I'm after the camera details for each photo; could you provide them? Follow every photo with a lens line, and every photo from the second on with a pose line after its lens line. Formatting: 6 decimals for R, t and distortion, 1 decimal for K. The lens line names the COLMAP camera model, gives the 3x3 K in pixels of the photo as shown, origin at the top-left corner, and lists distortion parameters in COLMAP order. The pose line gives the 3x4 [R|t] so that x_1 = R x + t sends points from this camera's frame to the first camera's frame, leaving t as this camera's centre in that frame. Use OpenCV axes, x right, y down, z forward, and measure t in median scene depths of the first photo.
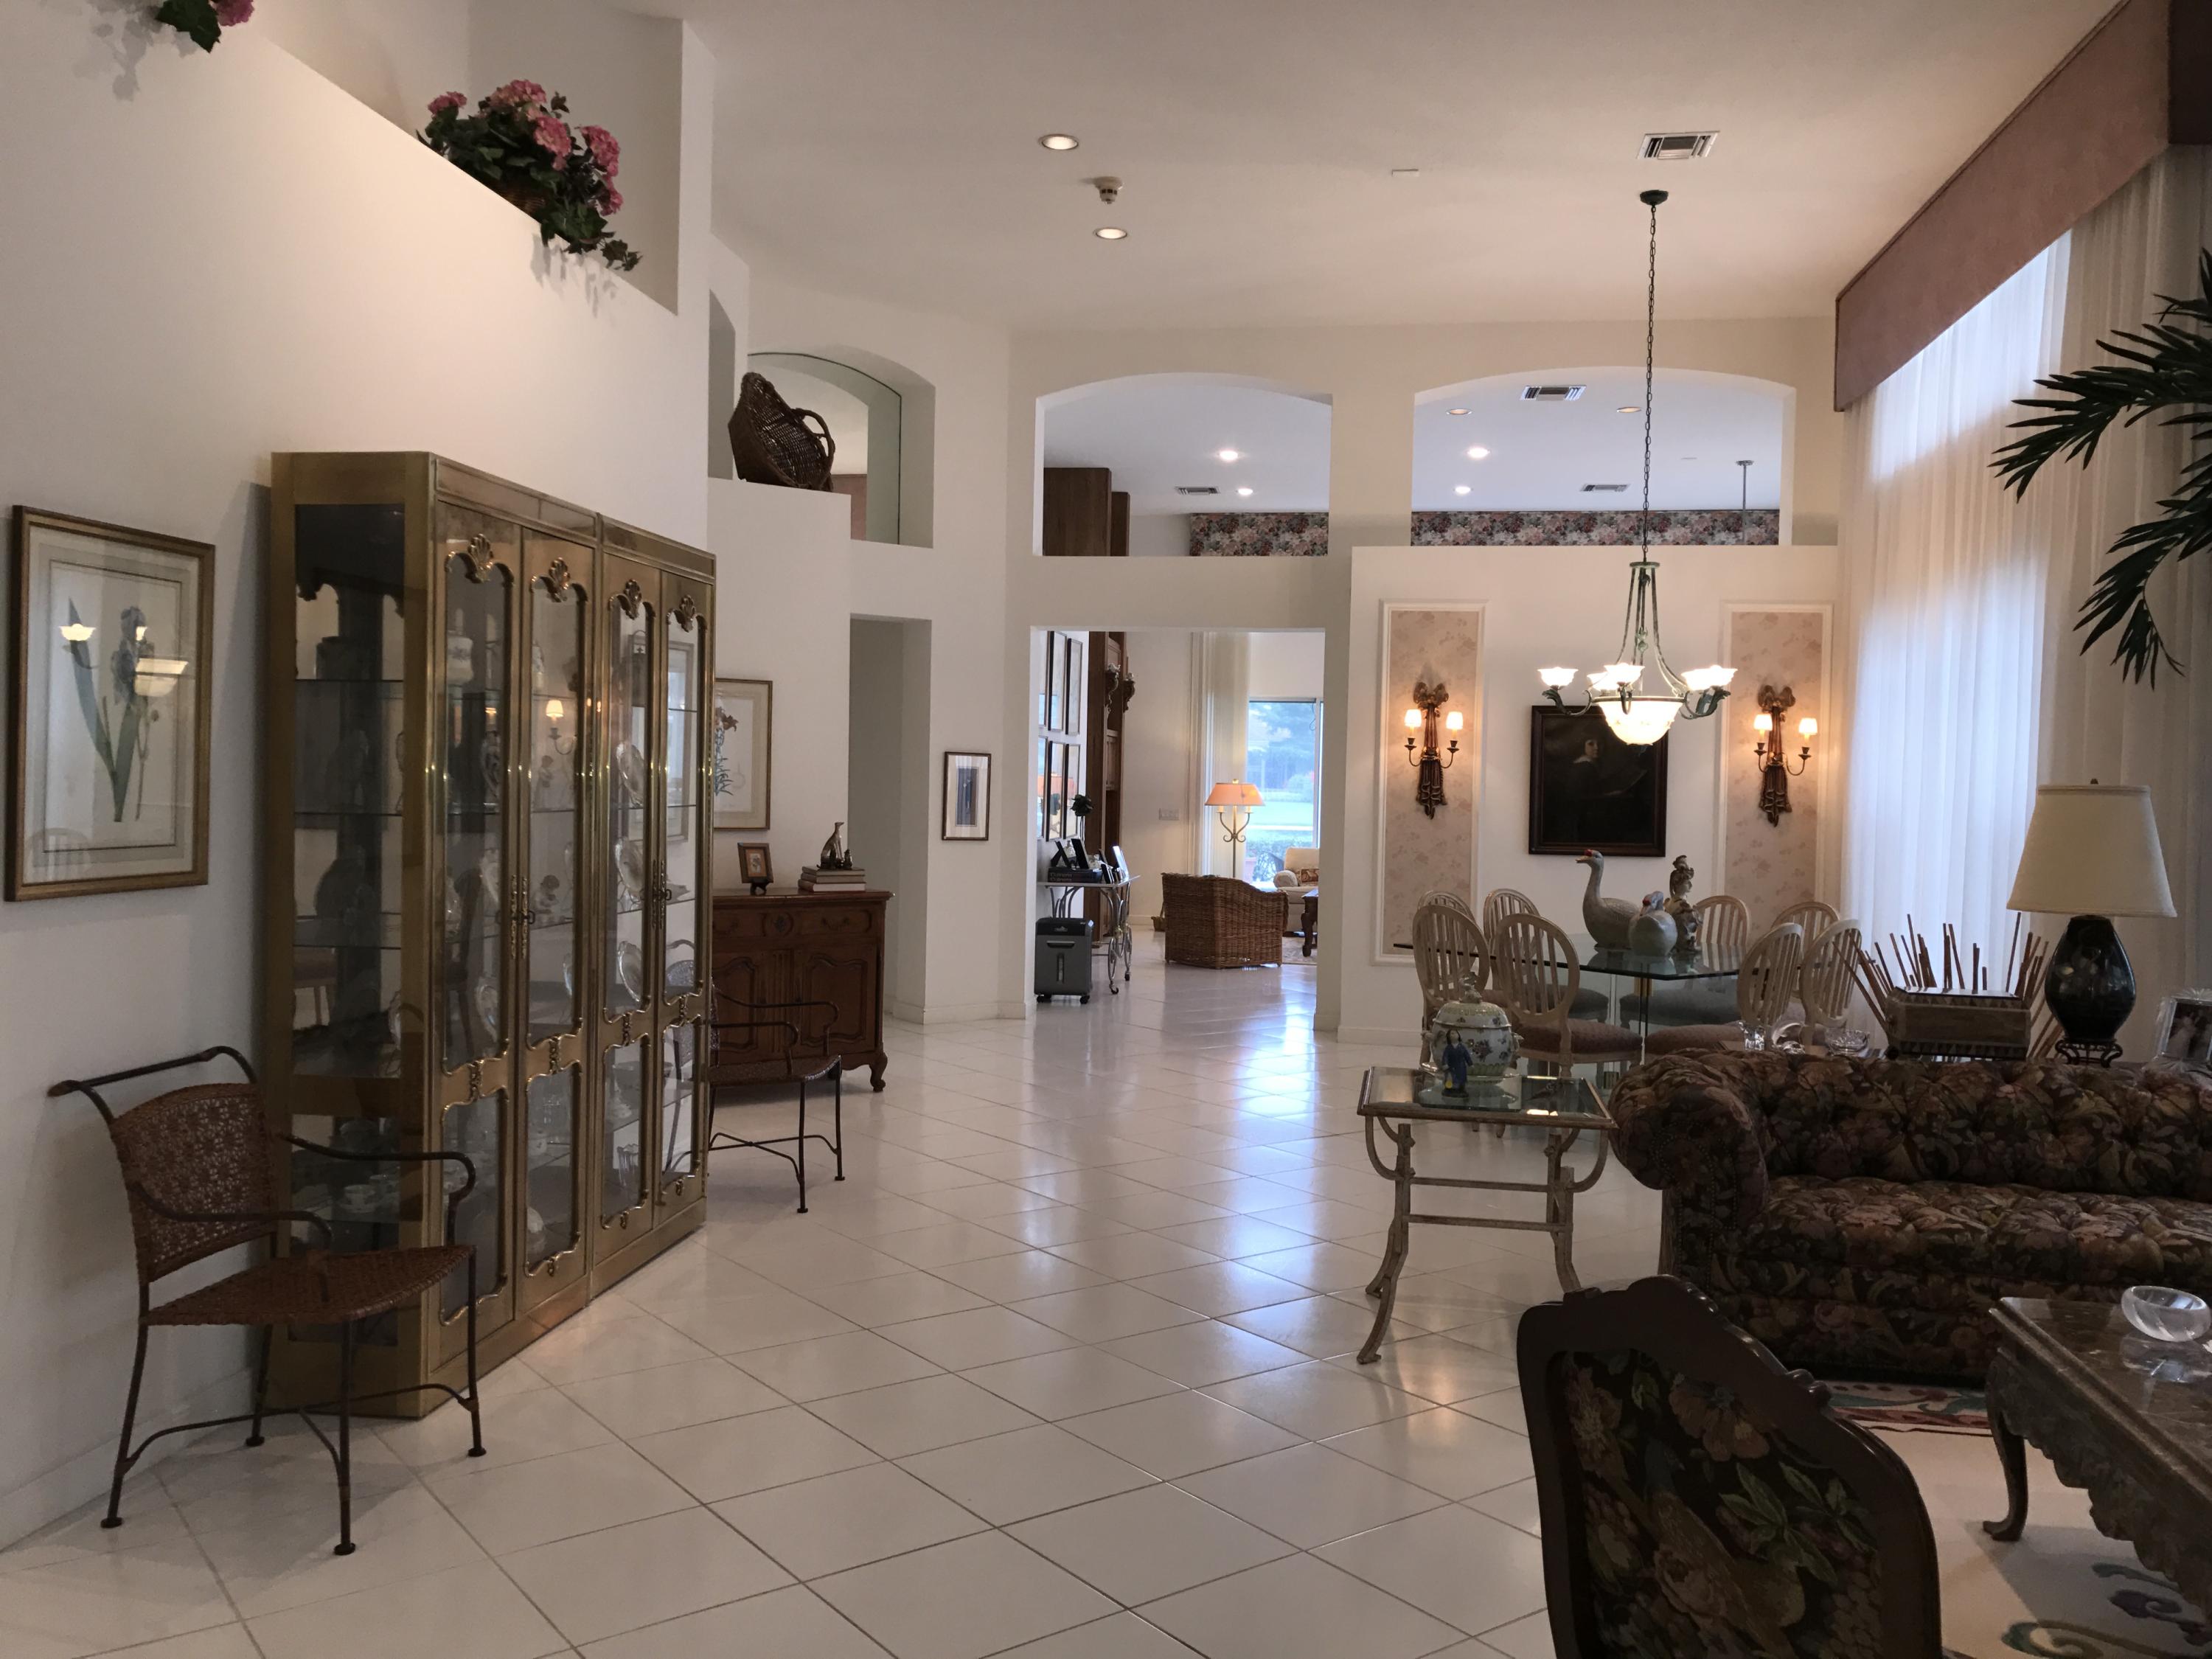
lens RADIAL K [[1799.6, 0, 1106.0], [0, 1799.6, 829.5], [0, 0, 1]] dist [0.056532, -0.073668]
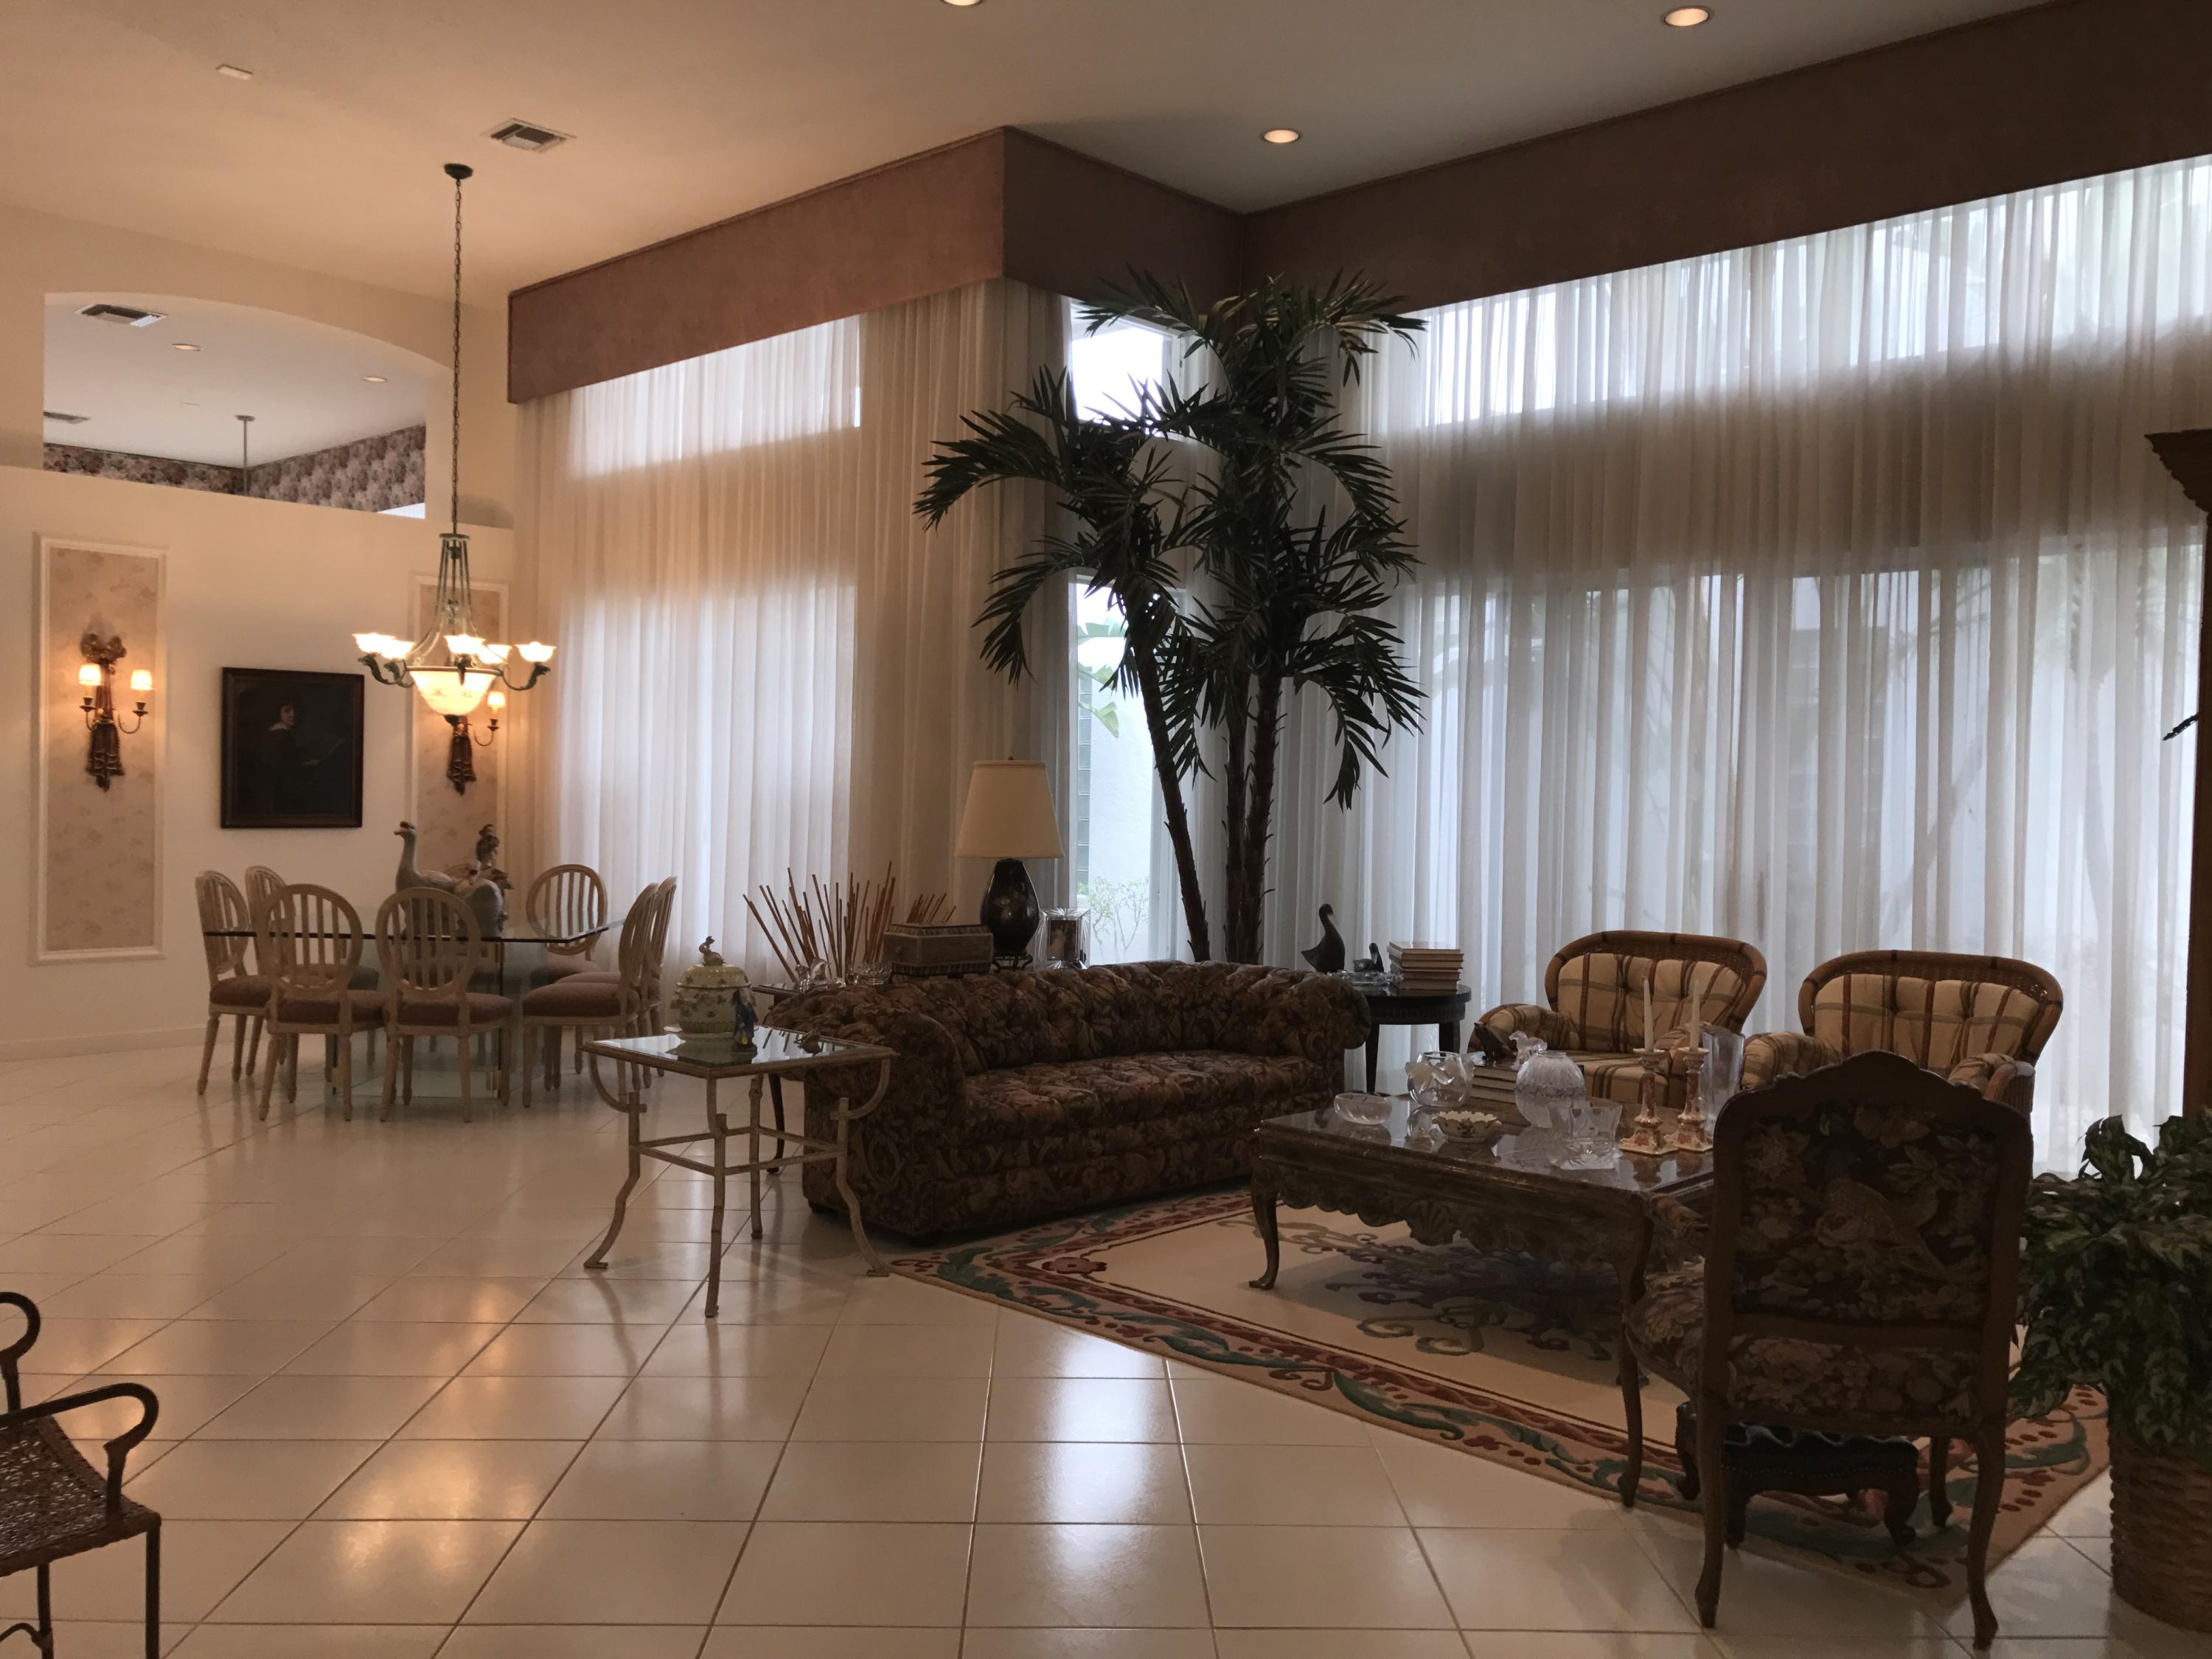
lens RADIAL K [[1799.6, 0, 1106.0], [0, 1799.6, 829.5], [0, 0, 1]] dist [0.056532, -0.073668]
pose [[0.578780, -0.029451, 0.814952, -0.458263], [0.013868, 0.999559, 0.026274, -0.007035], [-0.815366, -0.003905, 0.578933, 0.174915]]
